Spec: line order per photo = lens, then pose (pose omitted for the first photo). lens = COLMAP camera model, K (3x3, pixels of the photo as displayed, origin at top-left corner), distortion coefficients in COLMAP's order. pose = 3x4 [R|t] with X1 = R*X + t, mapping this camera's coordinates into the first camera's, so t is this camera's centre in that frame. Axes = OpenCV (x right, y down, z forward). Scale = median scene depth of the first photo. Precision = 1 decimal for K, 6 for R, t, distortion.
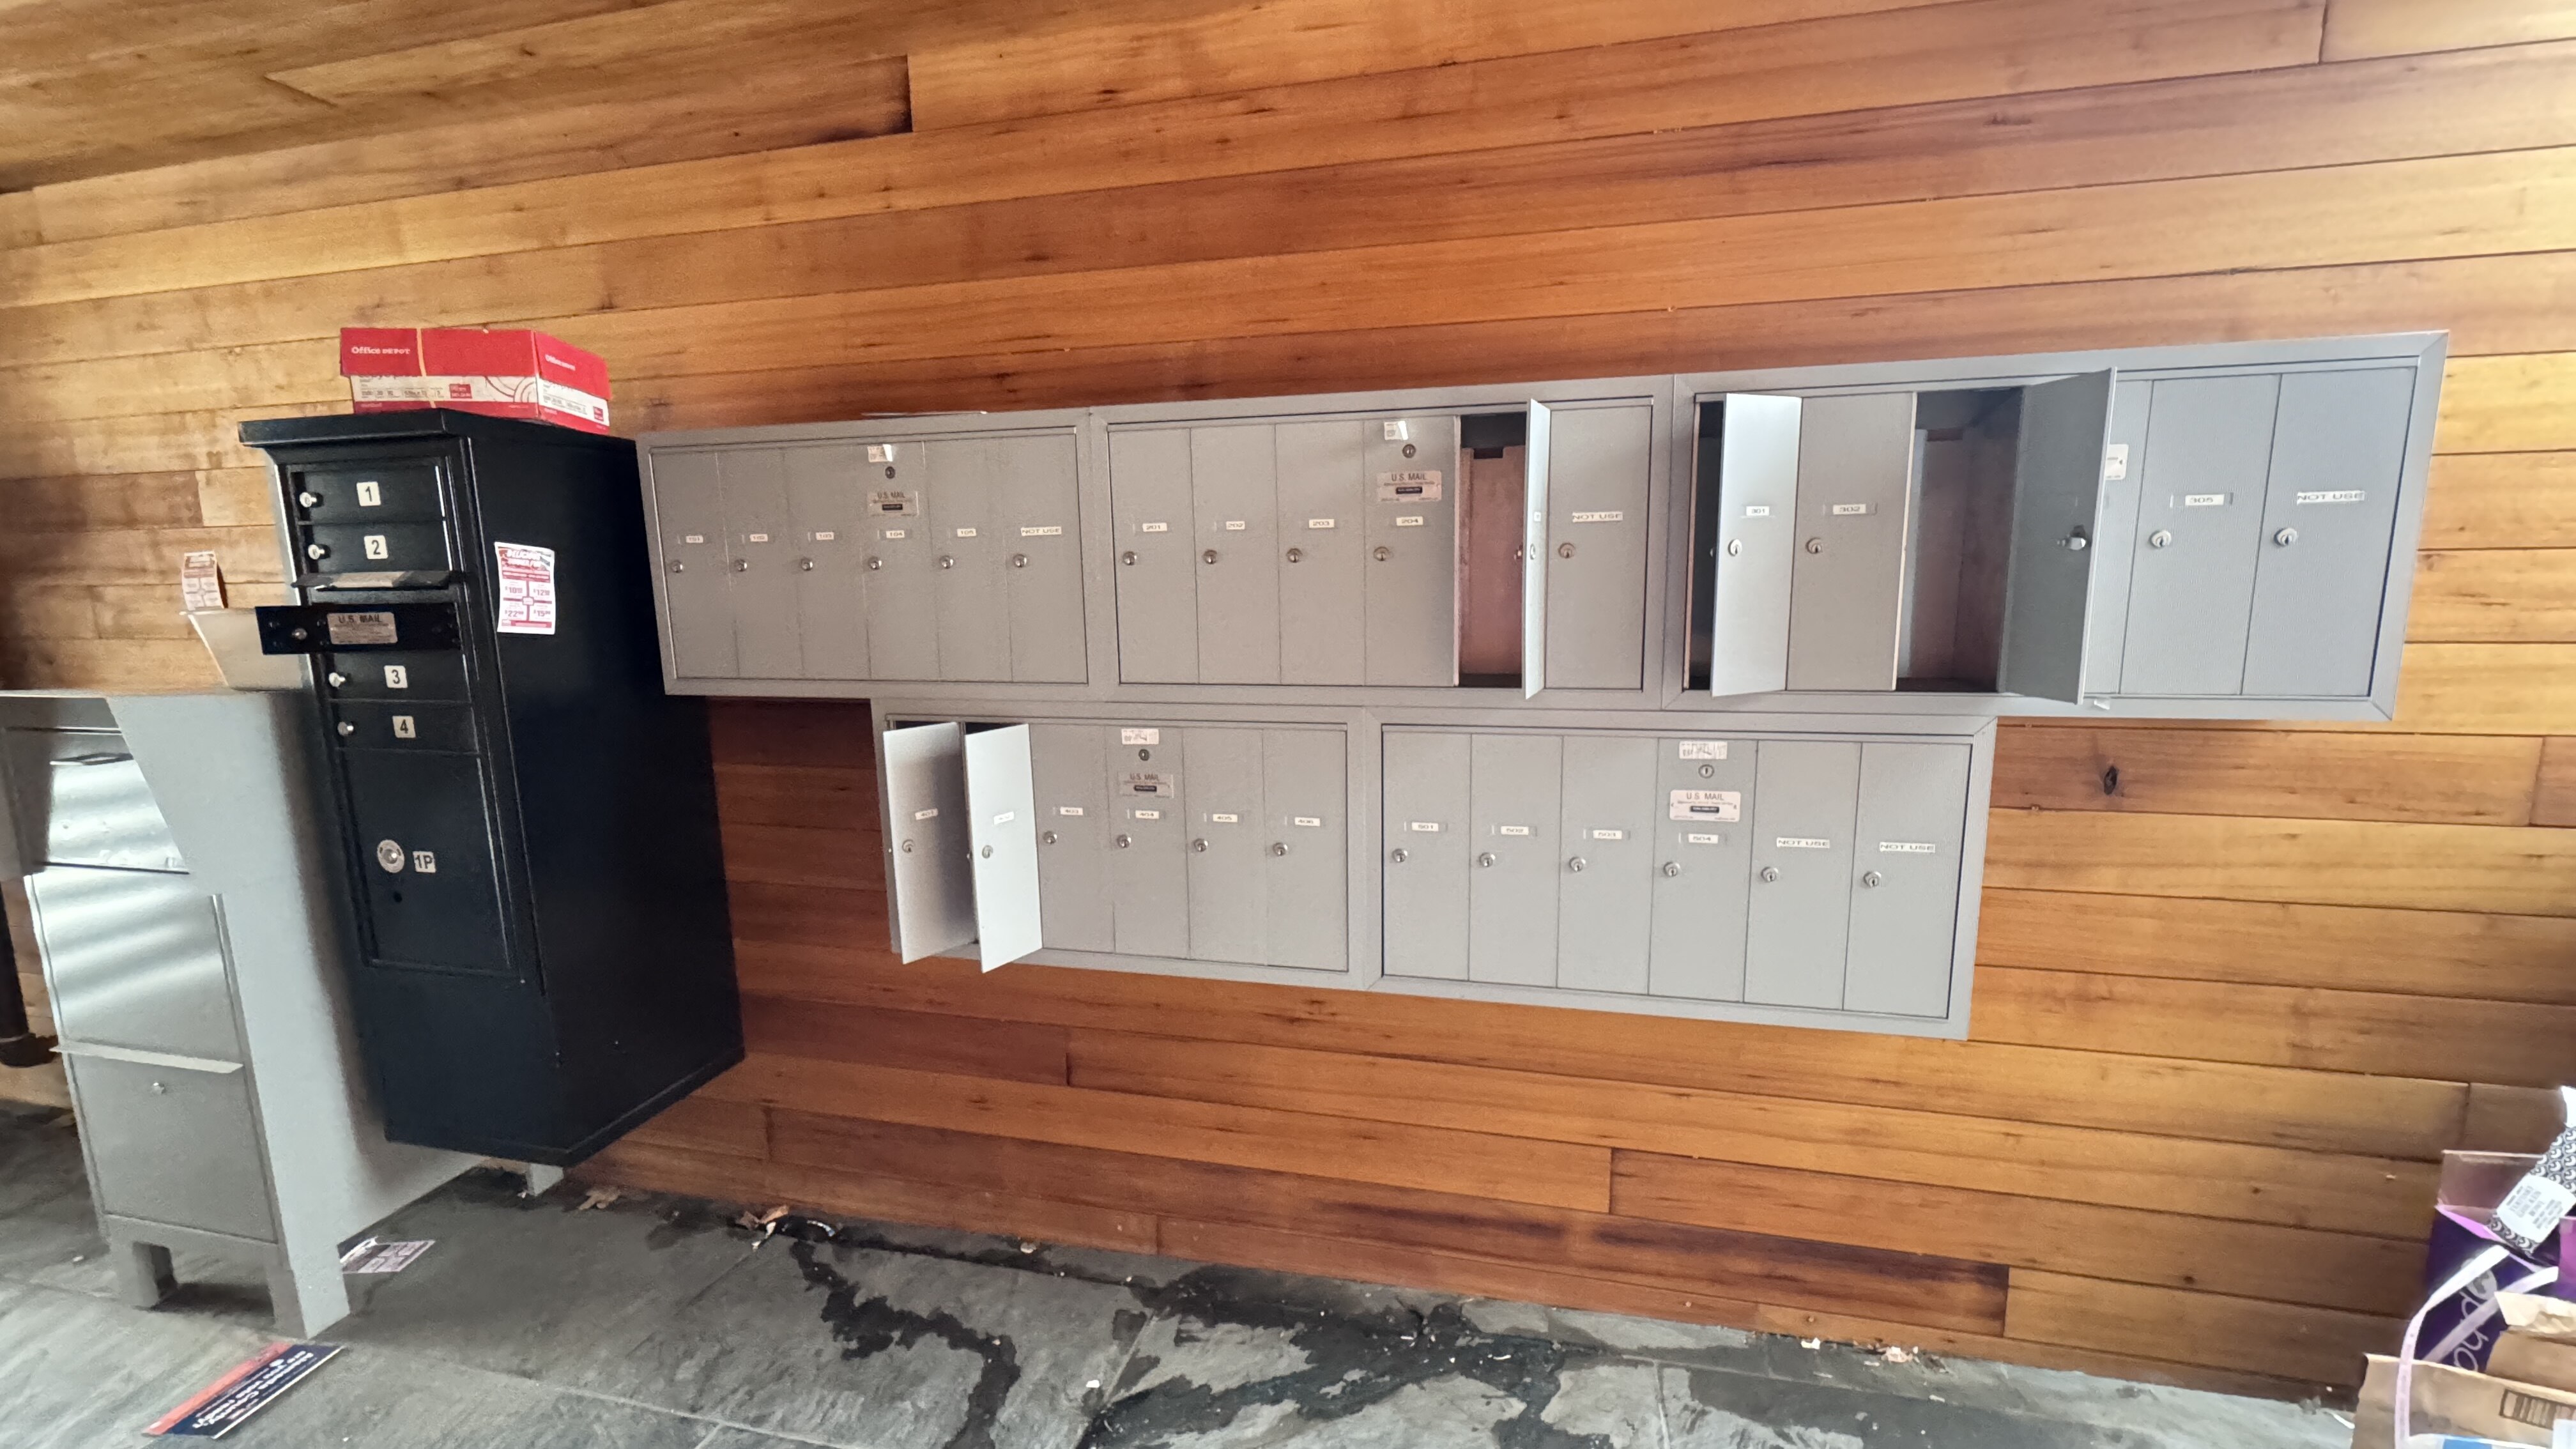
lens RADIAL K [[1025.3, 0, 1307.6], [0, 1025.3, 728.0], [0, 0, 1]] dist [-0.000138, -0.001043]
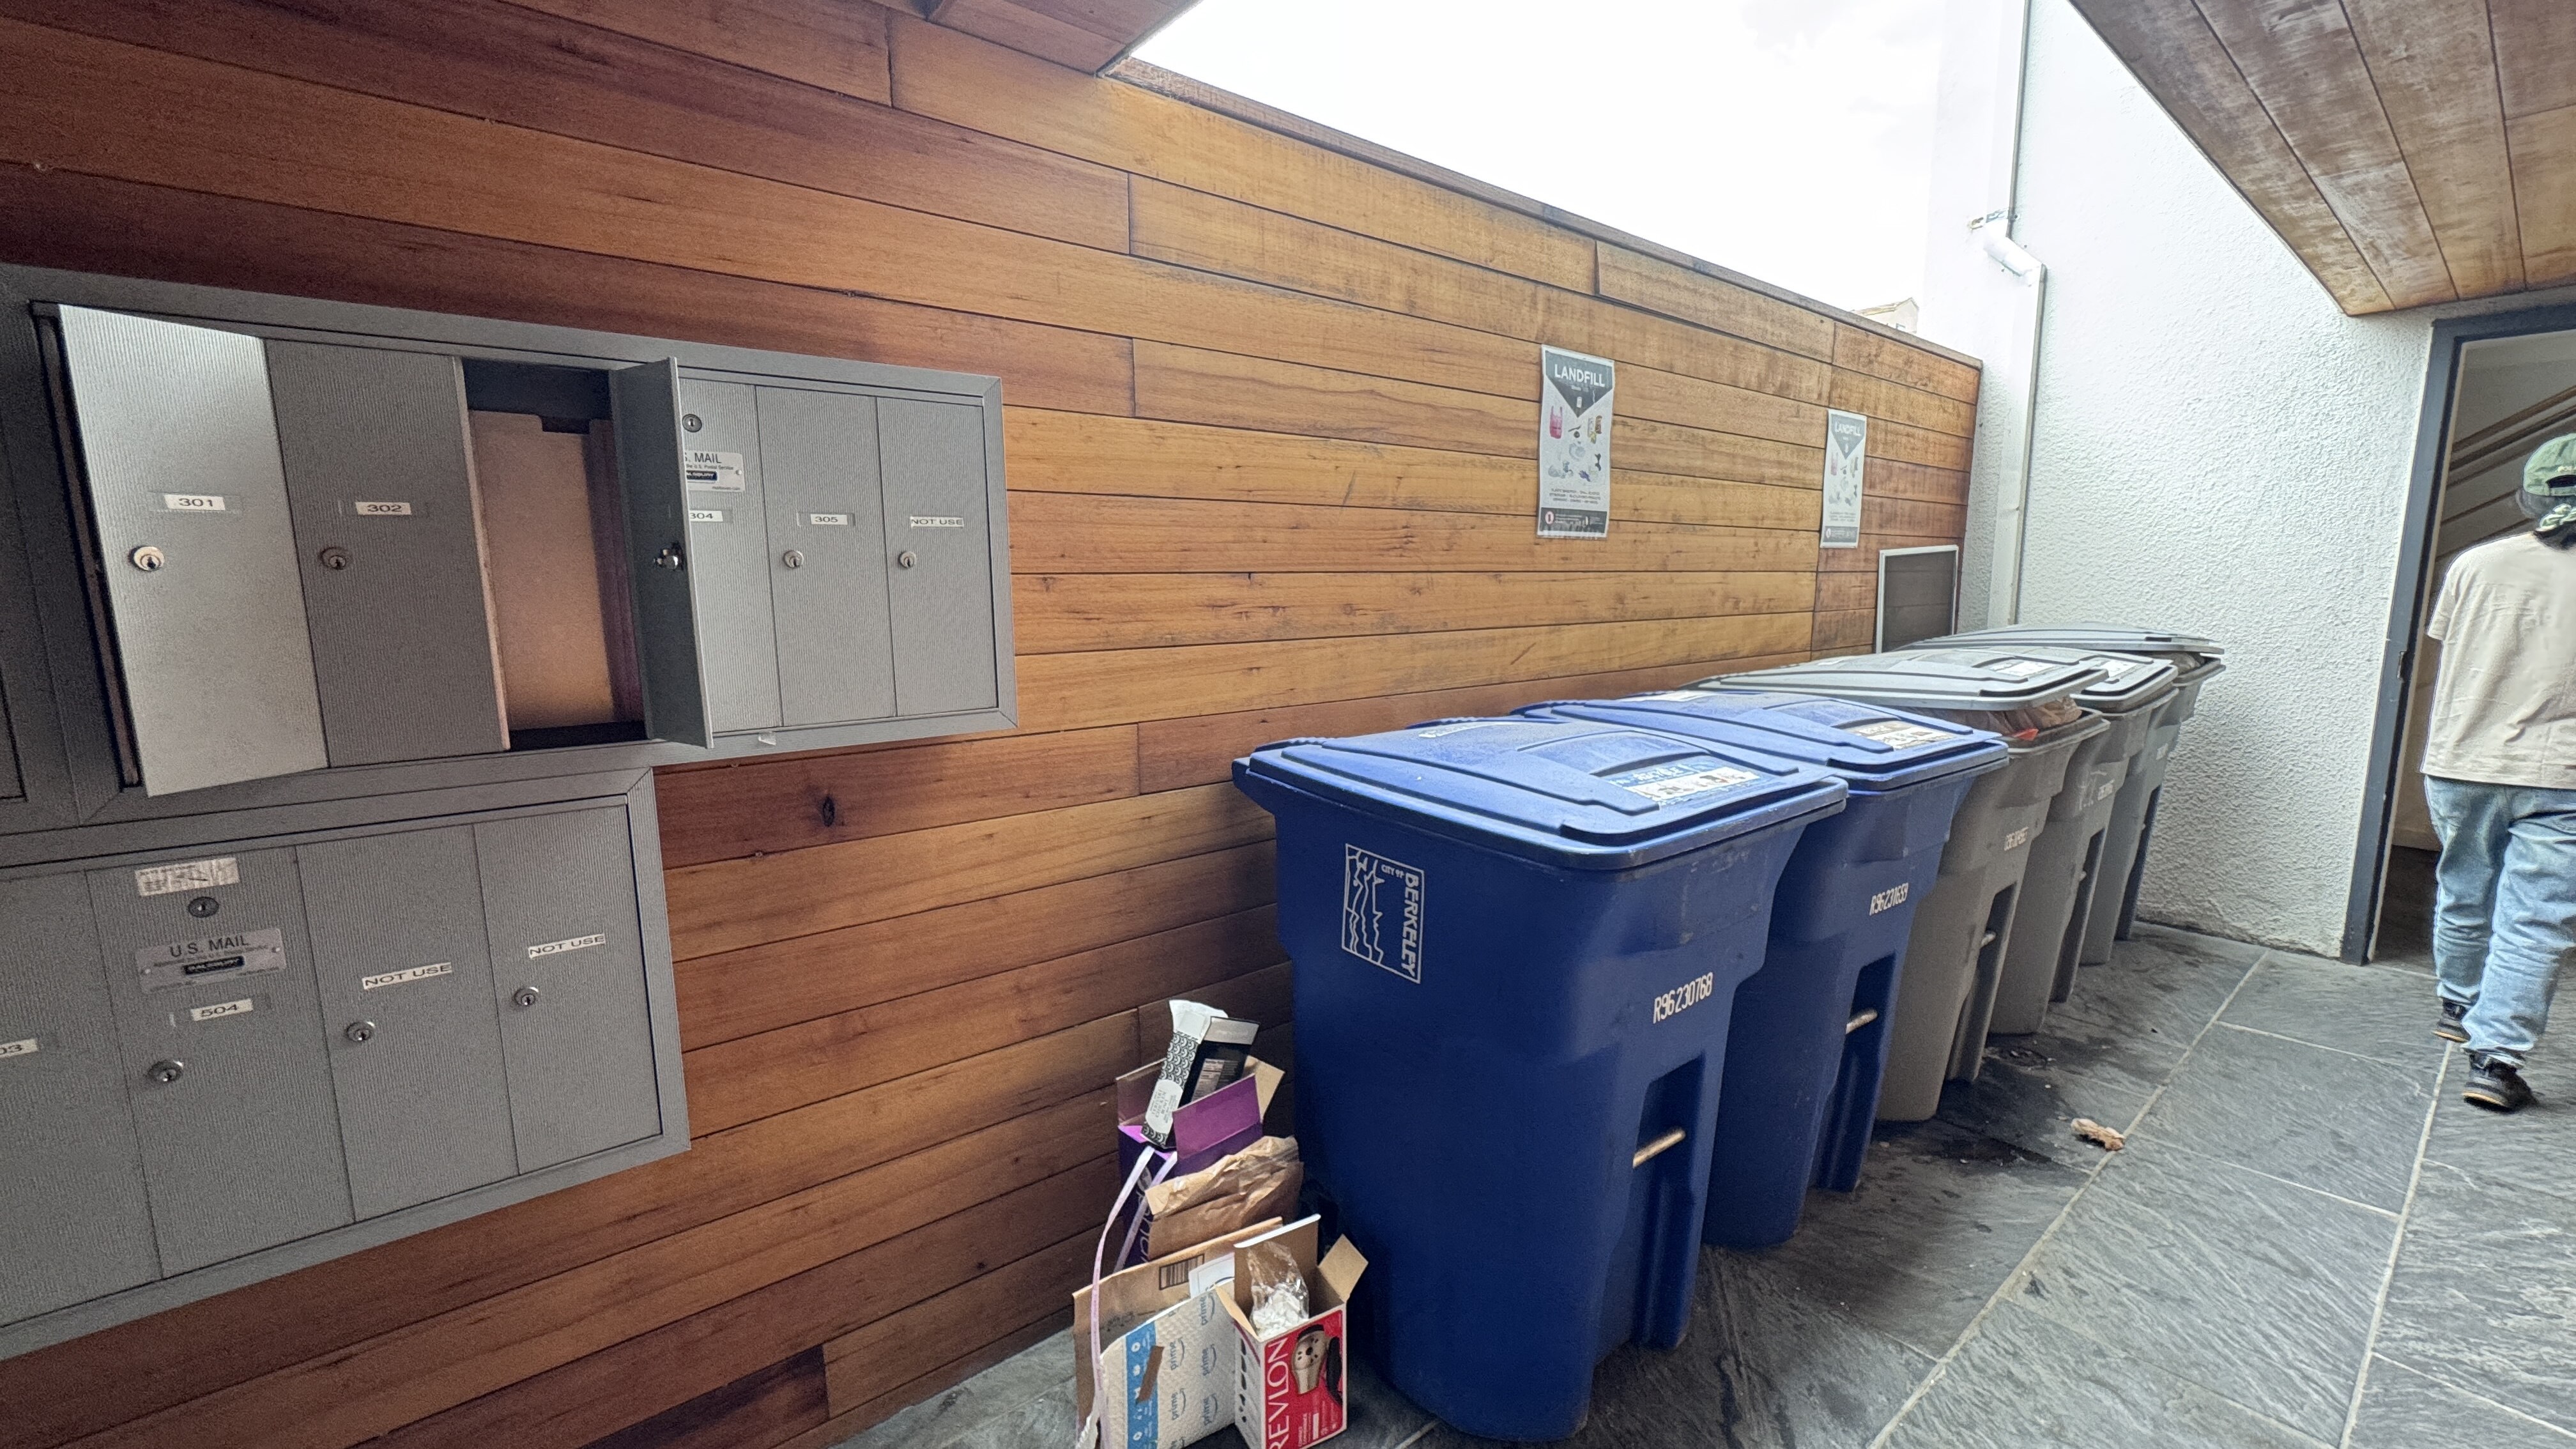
lens RADIAL K [[1025.3, 0, 1307.6], [0, 1025.3, 728.0], [0, 0, 1]] dist [-0.000138, -0.001043]
pose [[0.607911, -0.107604, 0.786680, 0.333223], [0.118417, 0.991981, 0.044178, -0.016164], [-0.785126, 0.066300, 0.615778, 0.060815]]
